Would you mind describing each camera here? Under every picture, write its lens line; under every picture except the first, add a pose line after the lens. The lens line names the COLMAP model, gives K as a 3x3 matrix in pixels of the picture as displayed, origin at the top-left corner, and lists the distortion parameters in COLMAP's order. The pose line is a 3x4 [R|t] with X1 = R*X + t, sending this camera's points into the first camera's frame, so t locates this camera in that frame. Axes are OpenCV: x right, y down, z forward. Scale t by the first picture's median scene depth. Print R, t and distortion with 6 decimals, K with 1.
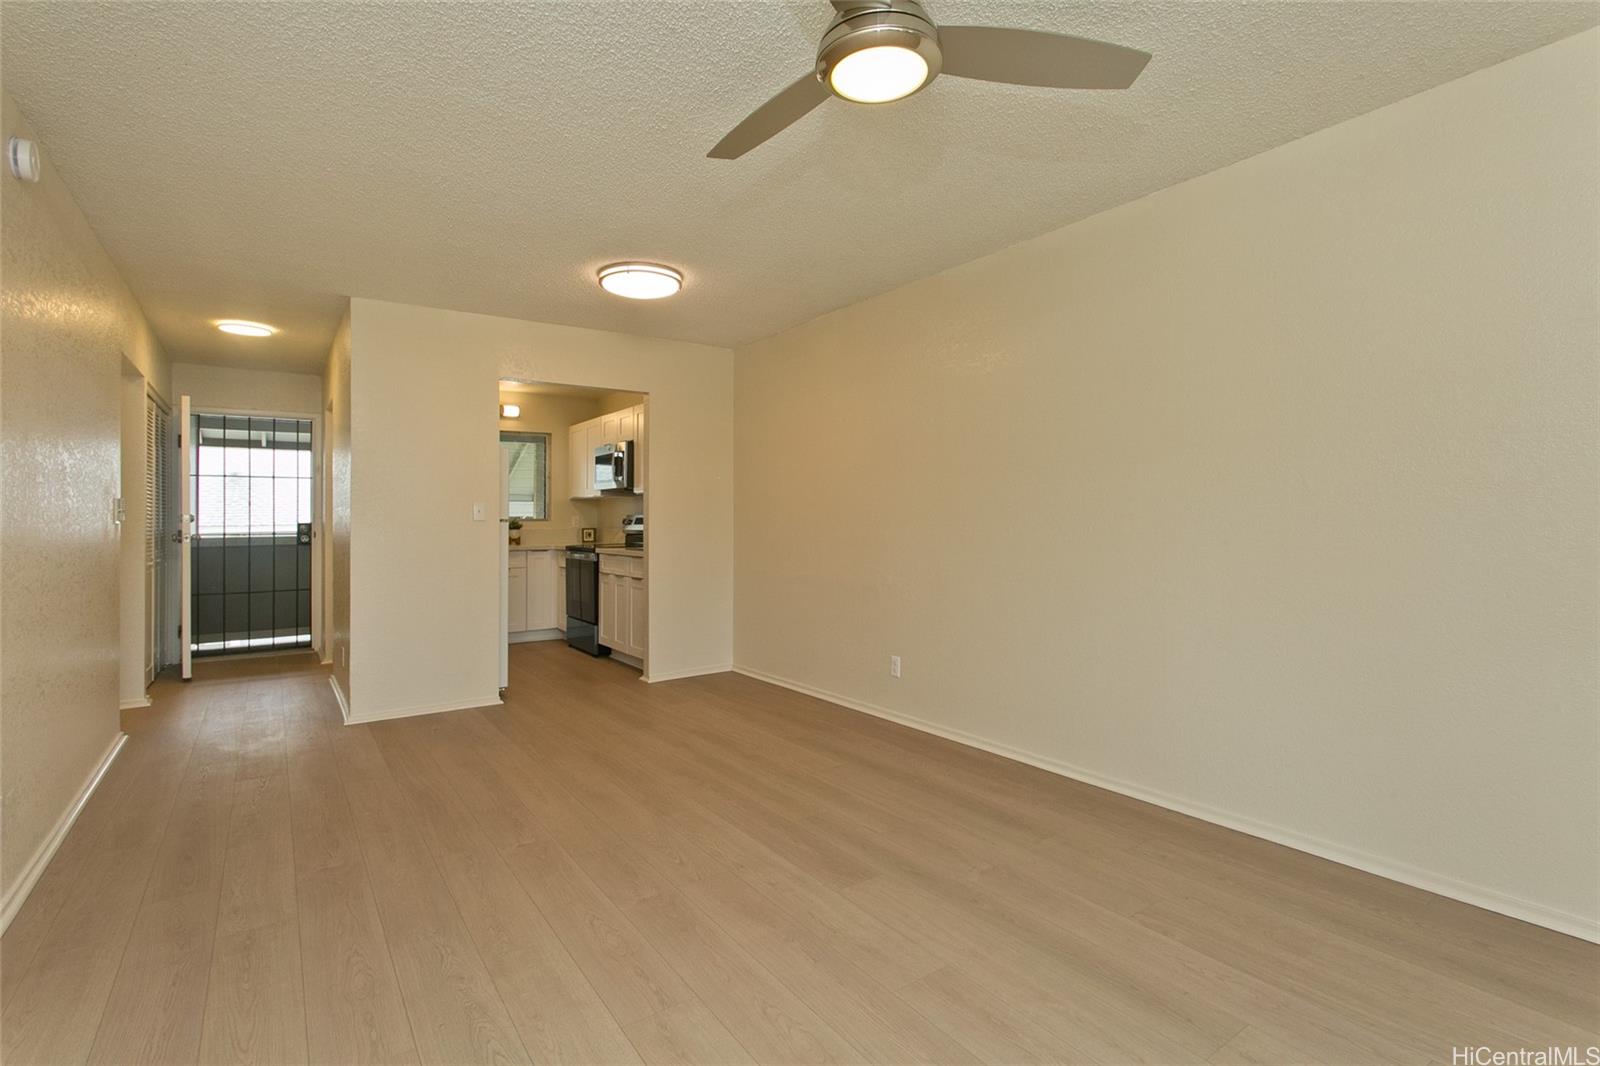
lens RADIAL K [[752.0, 0, 796.8], [0, 752.0, 507.4], [0, 0, 1]] dist [-0.002323, 0.000633]
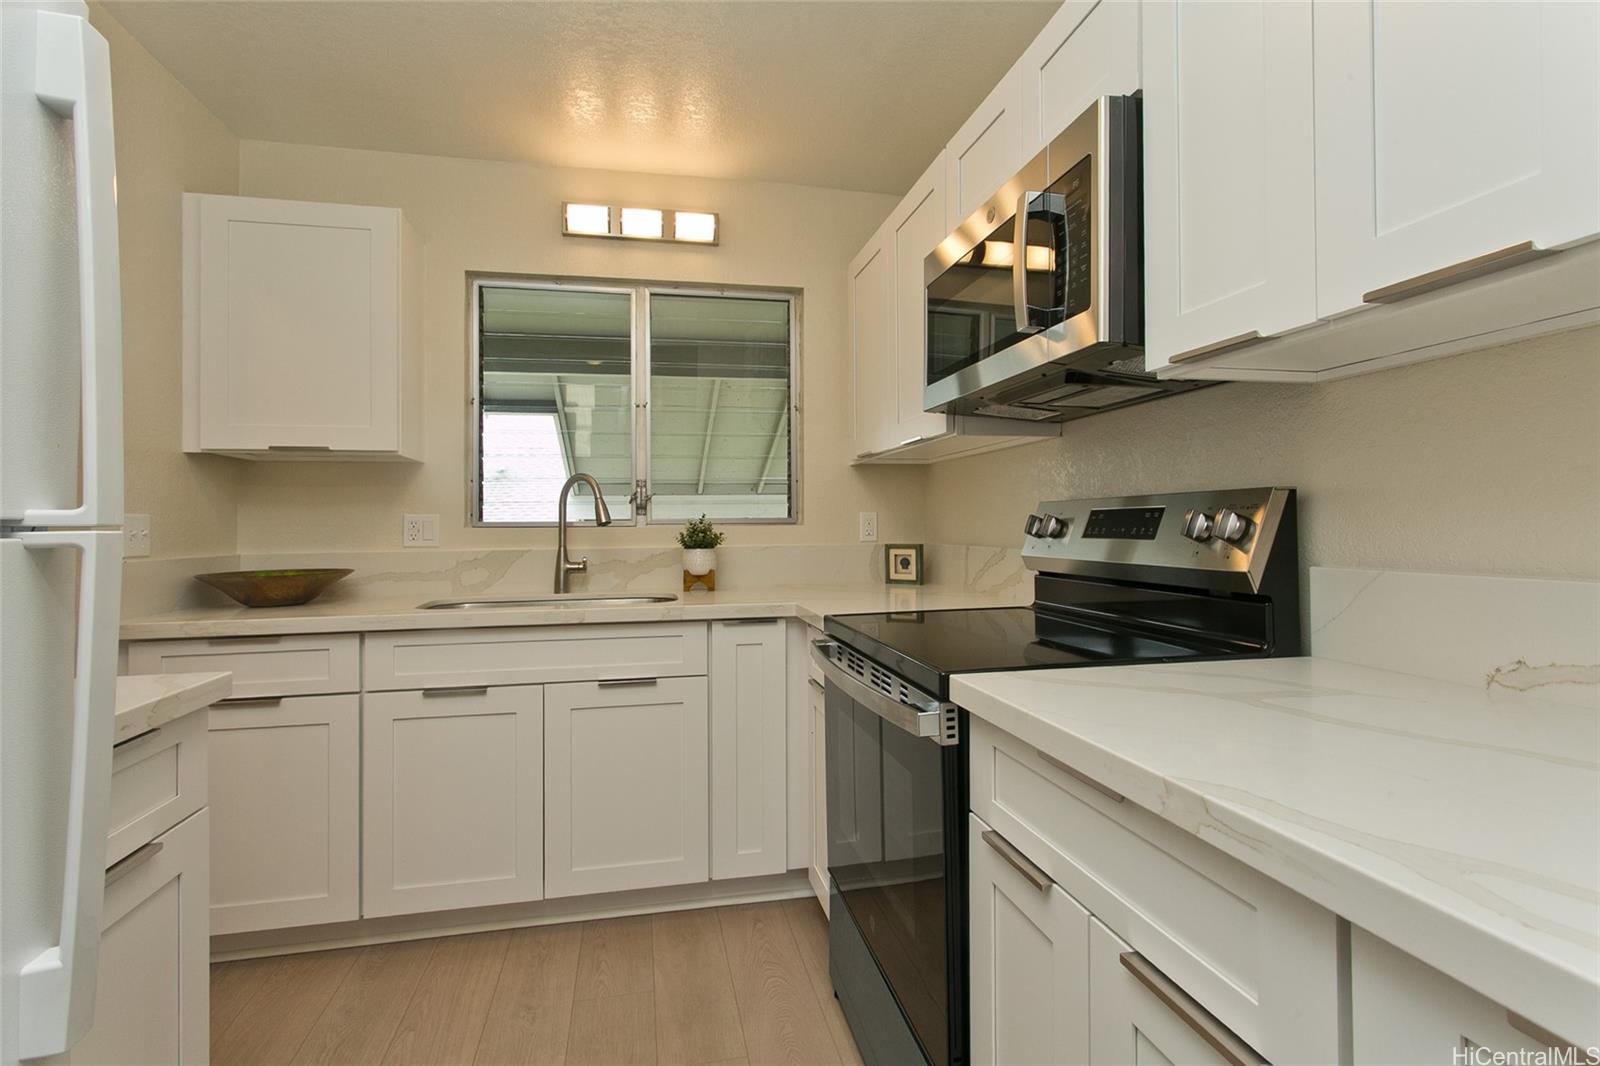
lens RADIAL K [[752.0, 0, 800.5], [0, 752.0, 520.9], [0, 0, 1]] dist [-0.002323, 0.000633]
pose [[0.921088, -0.006993, -0.389292, -0.193198], [0.010719, 0.999915, 0.007402, 0.013623], [0.389207, -0.010990, 0.921085, 0.690093]]
